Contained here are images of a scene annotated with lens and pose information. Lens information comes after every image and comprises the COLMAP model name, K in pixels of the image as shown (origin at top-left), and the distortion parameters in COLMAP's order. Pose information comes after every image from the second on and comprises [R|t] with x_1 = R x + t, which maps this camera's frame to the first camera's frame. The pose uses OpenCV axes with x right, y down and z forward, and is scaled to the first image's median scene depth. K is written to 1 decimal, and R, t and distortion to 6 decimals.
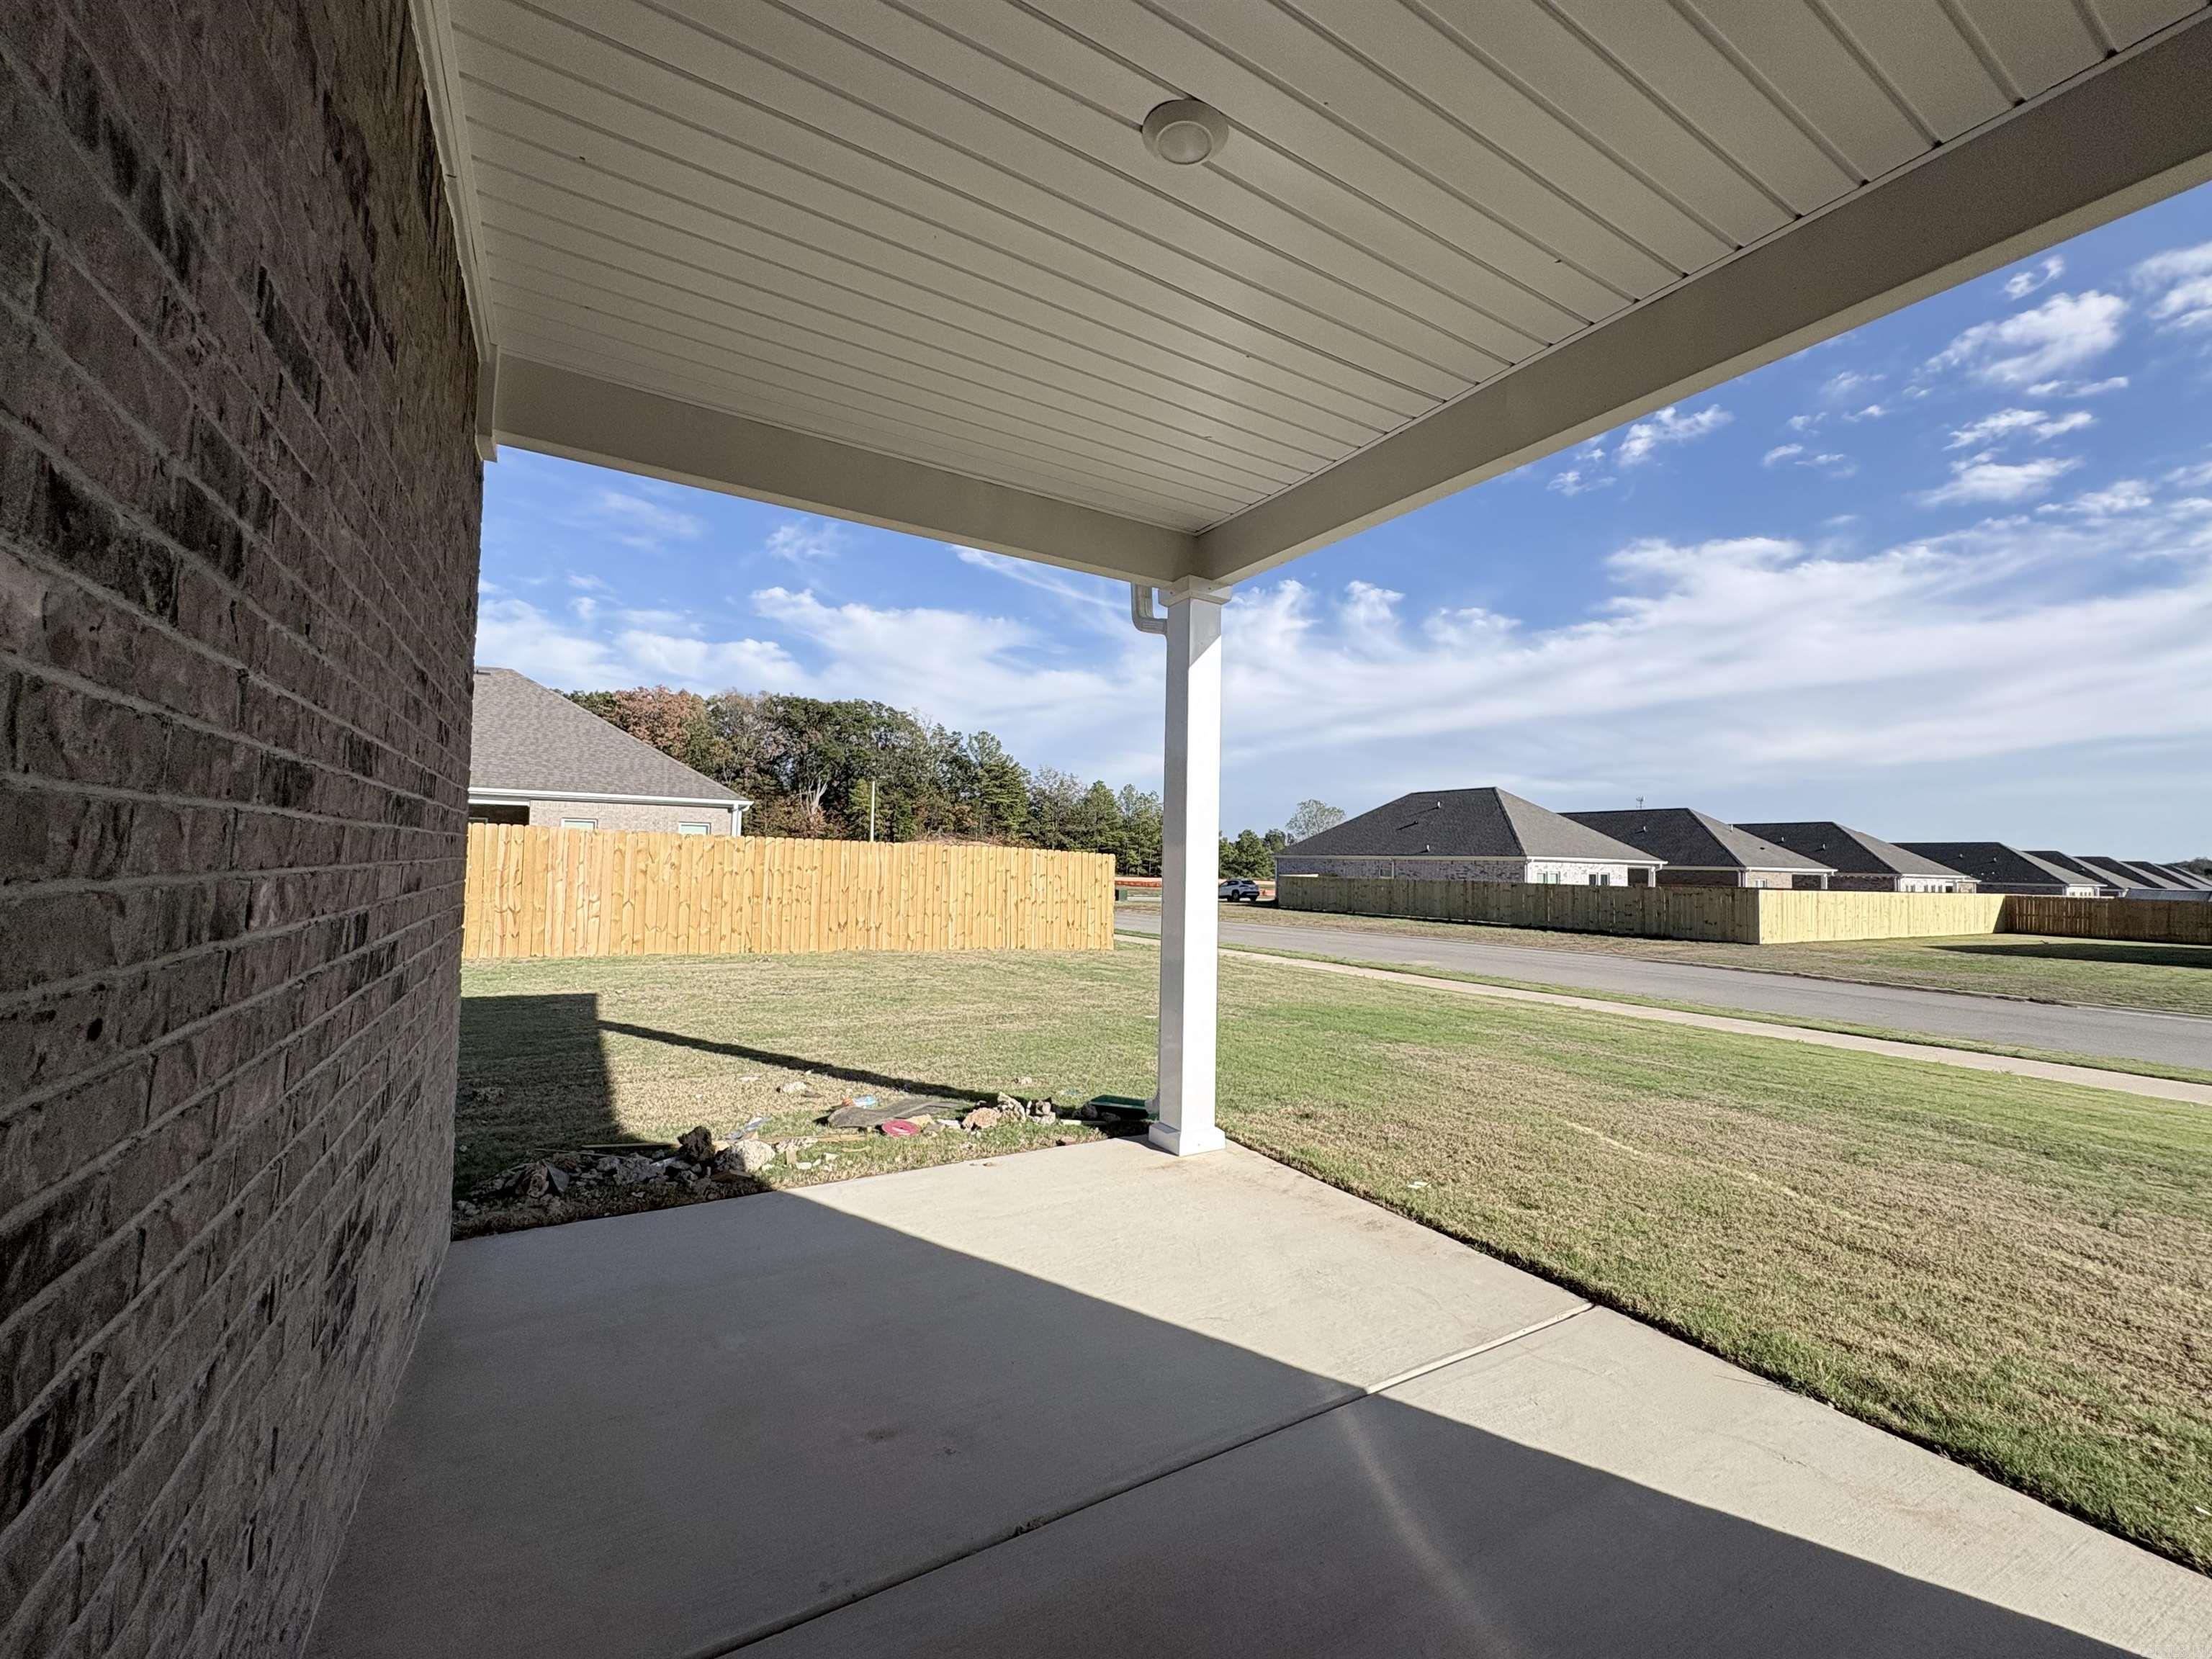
lens RADIAL K [[882.8, 0, 1106.0], [0, 882.8, 829.5], [0, 0, 1]] dist [0.000257, 0.000223]
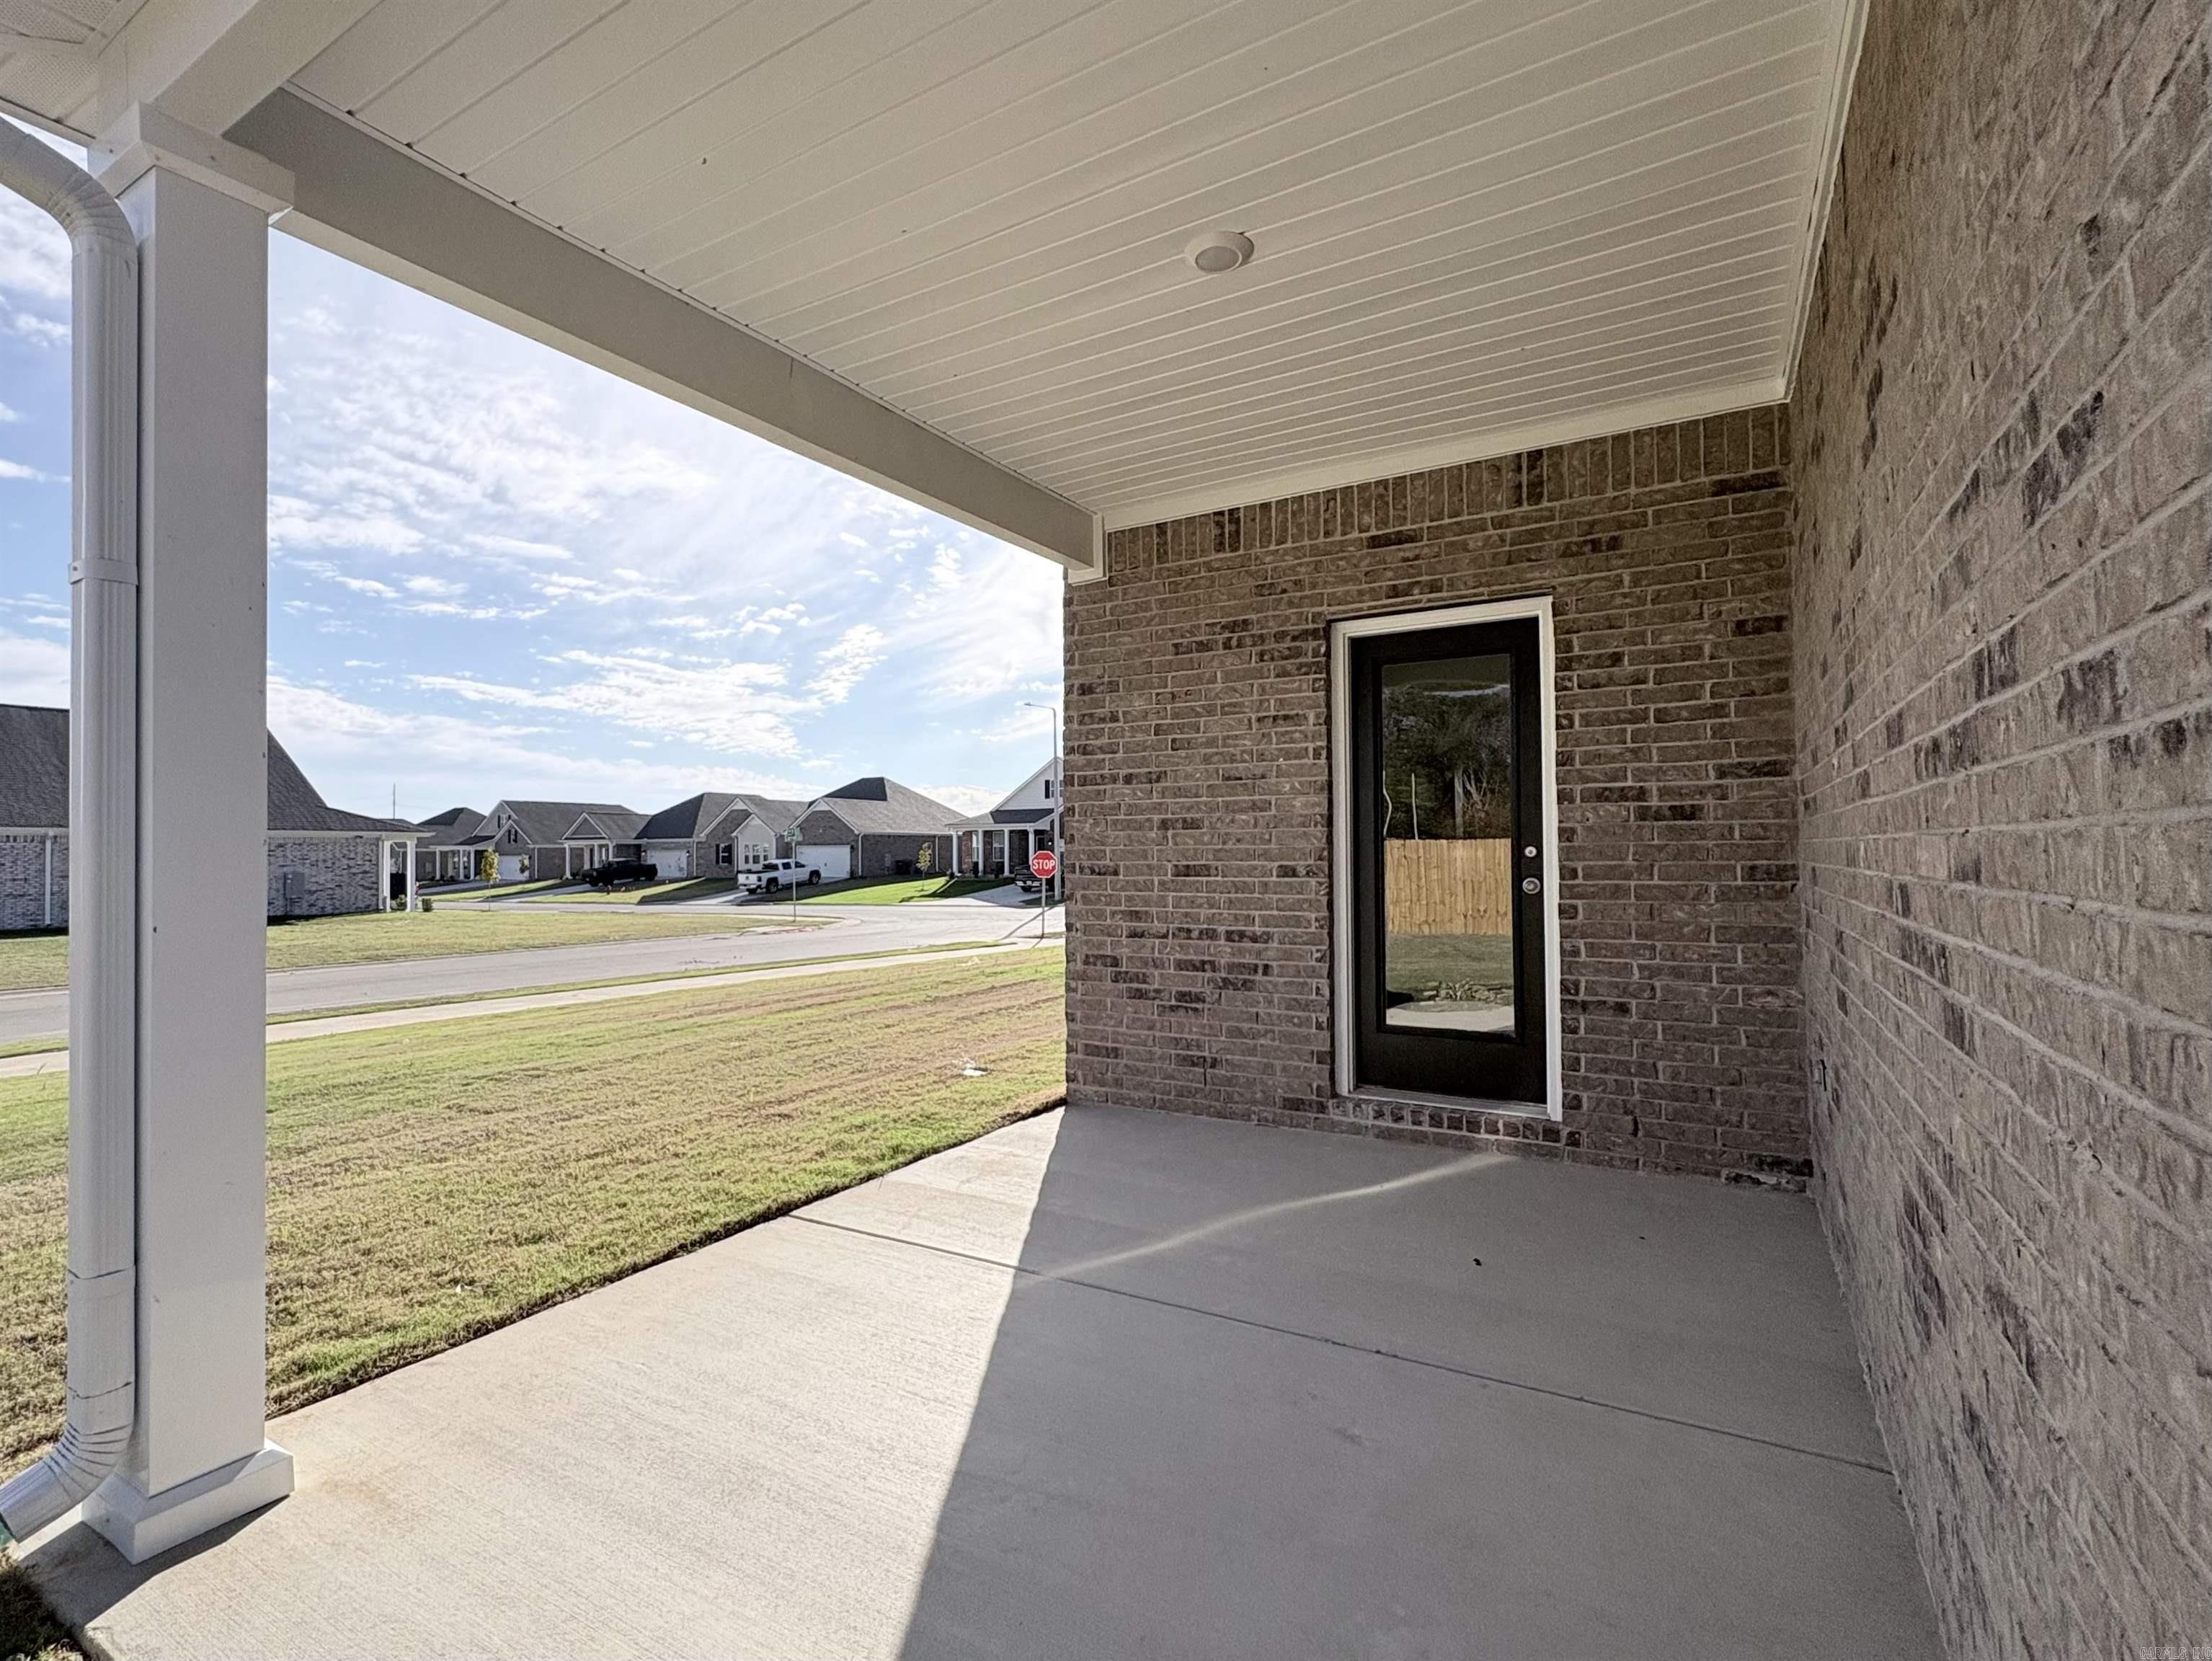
lens RADIAL K [[882.9, 0, 1106.0], [0, 882.9, 830.5], [0, 0, 1]] dist [0.000257, 0.000223]
pose [[-0.444646, 0.009742, 0.895653, -0.652447], [-0.039373, 0.998762, -0.030410, 0.048026], [-0.894841, -0.048786, -0.443712, 1.116858]]
